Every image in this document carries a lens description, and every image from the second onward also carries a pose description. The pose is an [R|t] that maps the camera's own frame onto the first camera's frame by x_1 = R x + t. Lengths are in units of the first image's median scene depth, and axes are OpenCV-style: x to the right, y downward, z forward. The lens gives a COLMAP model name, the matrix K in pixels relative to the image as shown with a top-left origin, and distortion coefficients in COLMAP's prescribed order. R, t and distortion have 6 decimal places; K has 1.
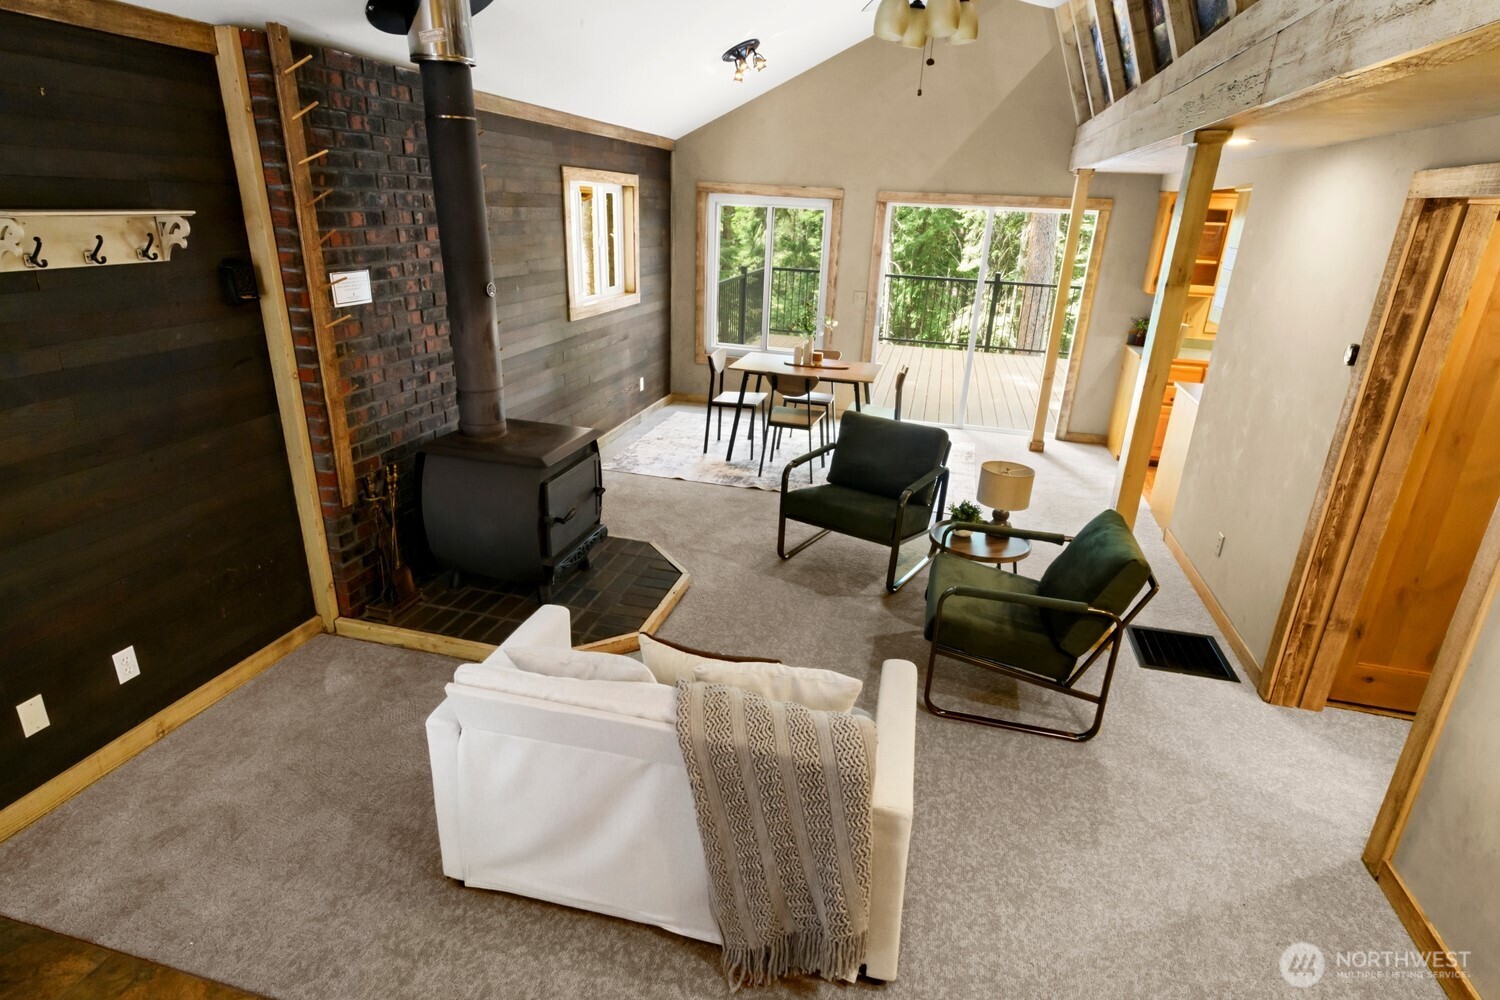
lens RADIAL K [[795.7, 0, 753.5], [0, 795.7, 510.1], [0, 0, 1]] dist [-0.000116, -0.002089]
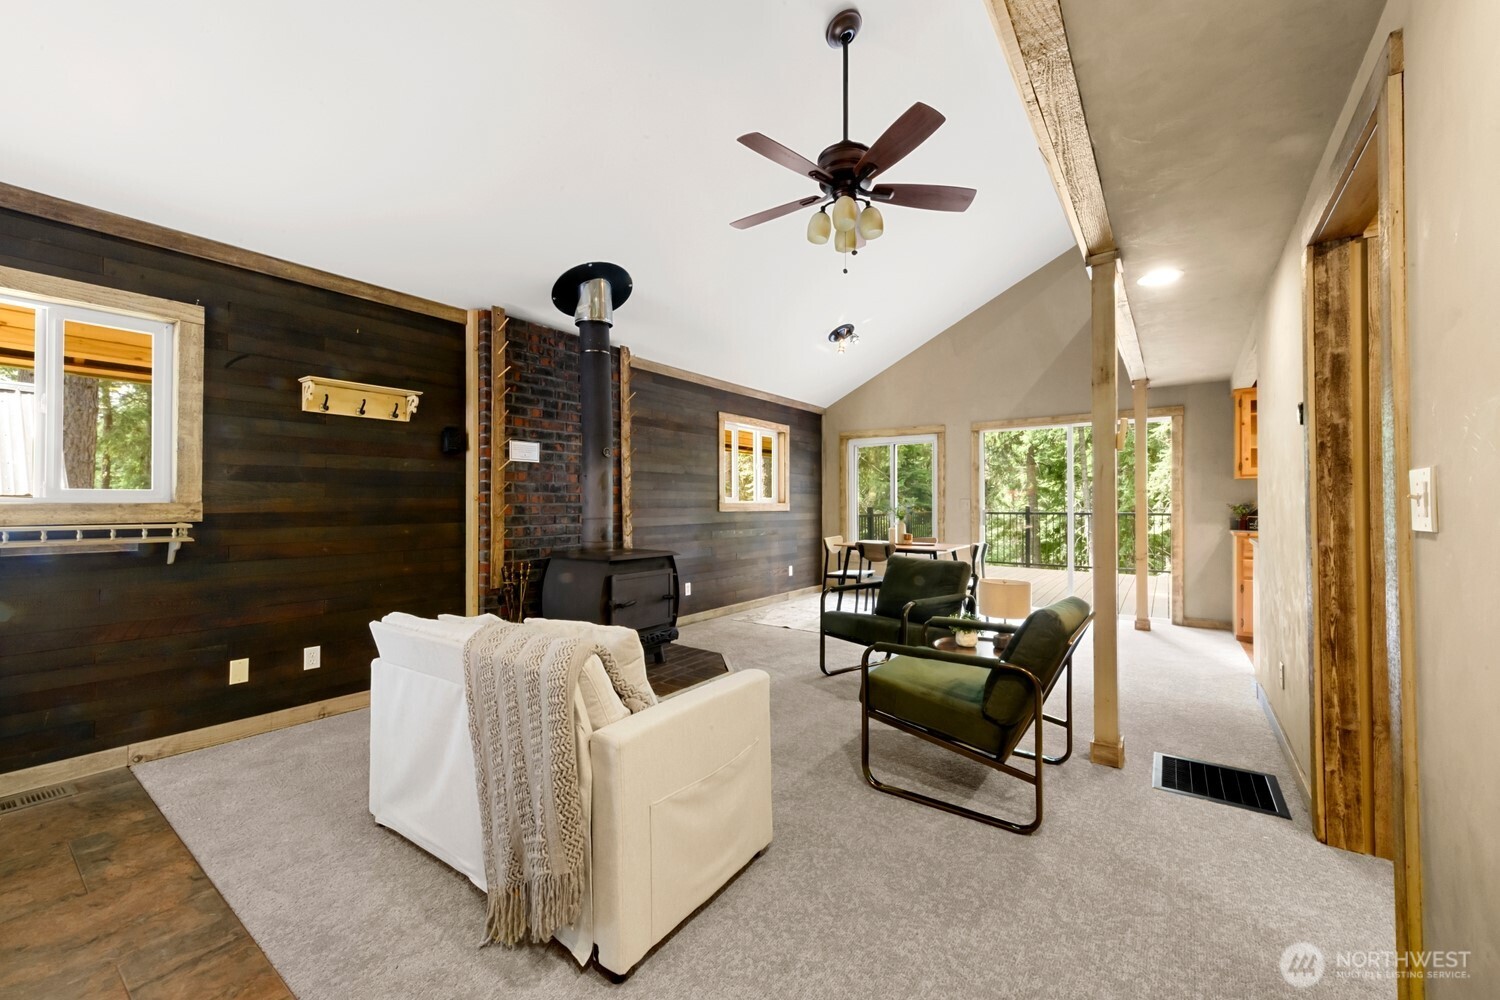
lens RADIAL K [[595.5, 0, 750.0], [0, 595.5, 500.0], [0, 0, 1]] dist [0.003349, -0.000693]
pose [[0.925721, -0.045473, -0.375464, 0.378063], [-0.099710, 0.928280, -0.358264, 0.205180], [0.364827, 0.369090, 0.854795, 0.177777]]
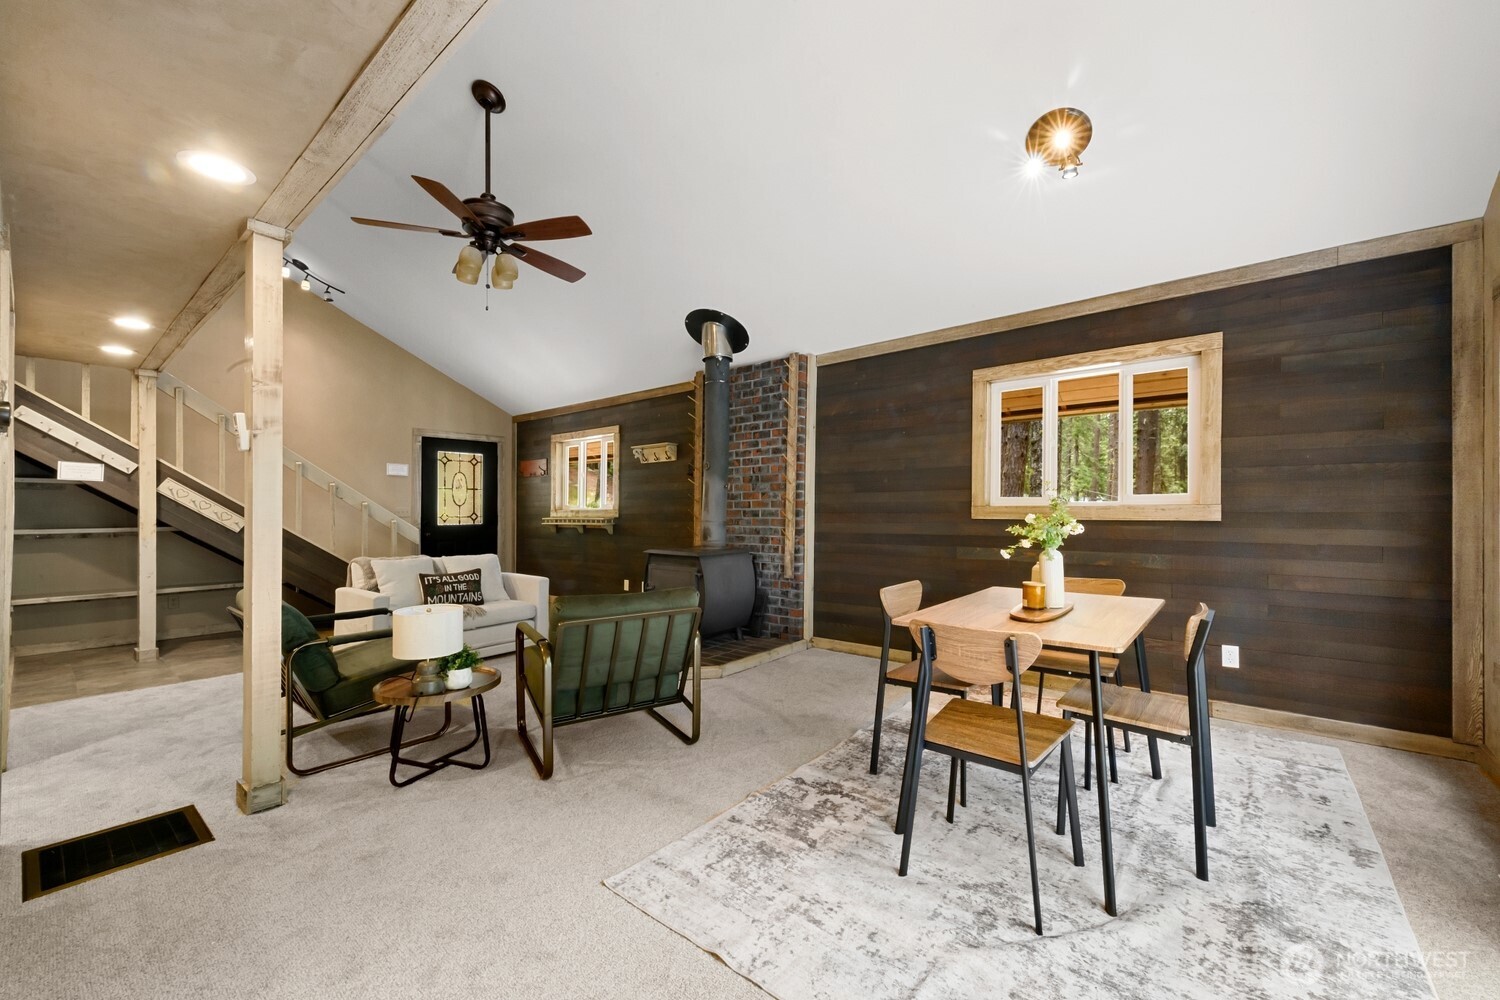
lens RADIAL K [[580.8, 0, 734.6], [0, 580.8, 520.0], [0, 0, 1]] dist [0.002120, -0.000038]
pose [[-0.449162, -0.031922, -0.892880, 0.901537], [-0.341883, 0.929442, 0.138755, -0.404087], [0.825451, 0.367584, -0.428384, 1.830272]]
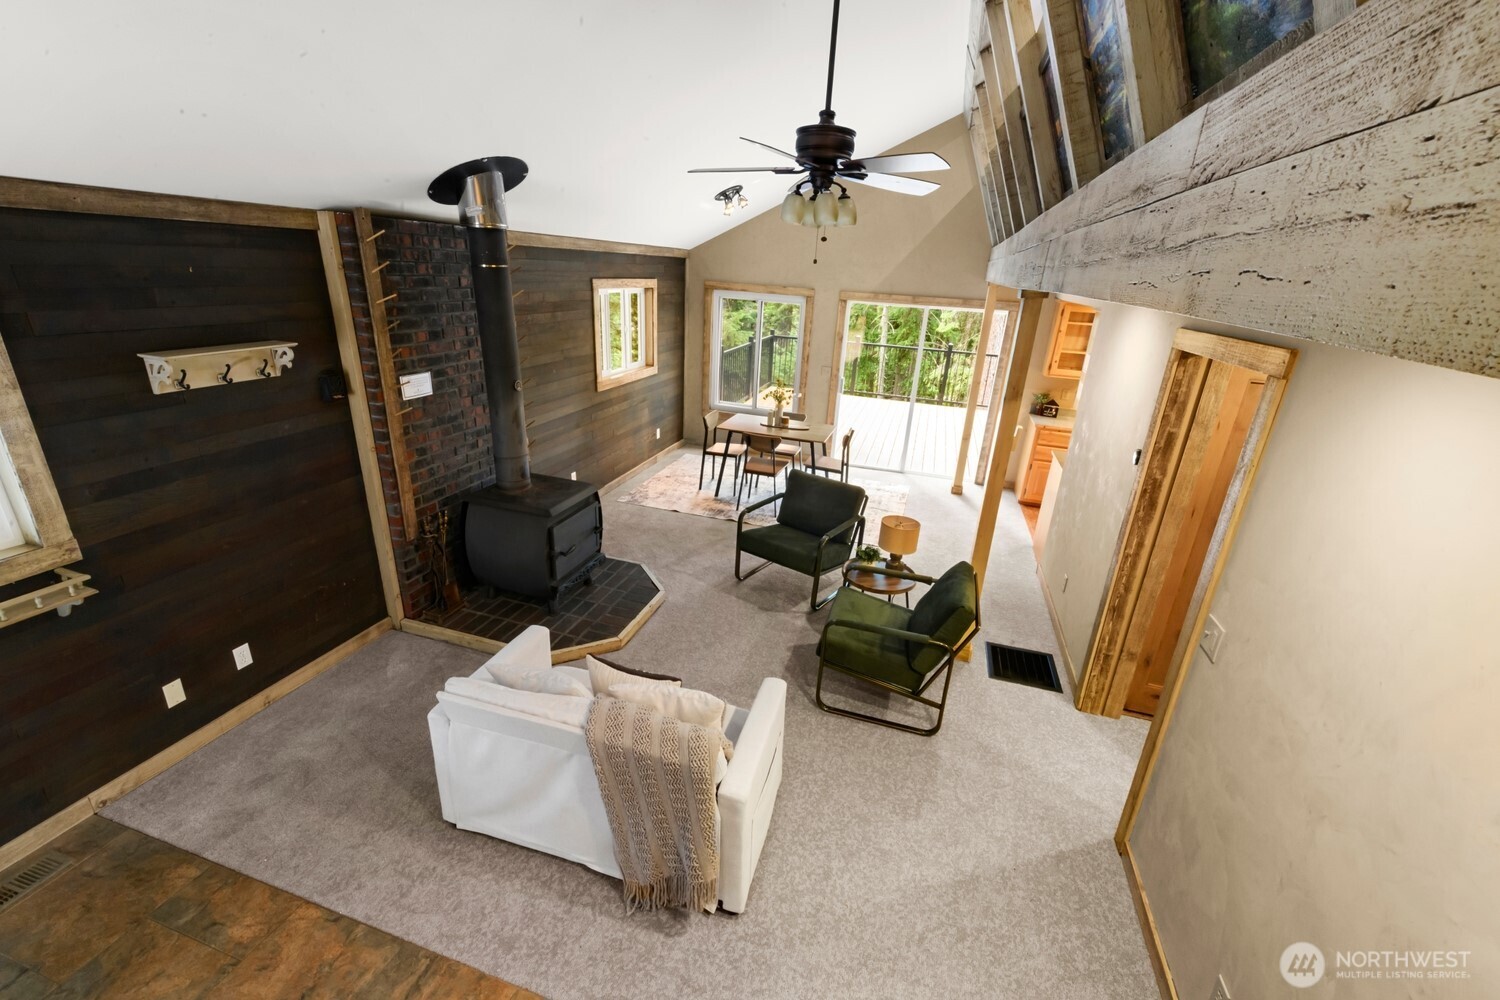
lens RADIAL K [[627.1, 0, 754.4], [0, 627.1, 506.4], [0, 0, 1]] dist [-0.000612, -0.000424]
pose [[0.998708, 0.029361, -0.041484, 0.143486], [-0.029518, 0.999559, -0.003181, -0.083682], [0.041372, 0.004401, 0.999134, -0.076367]]
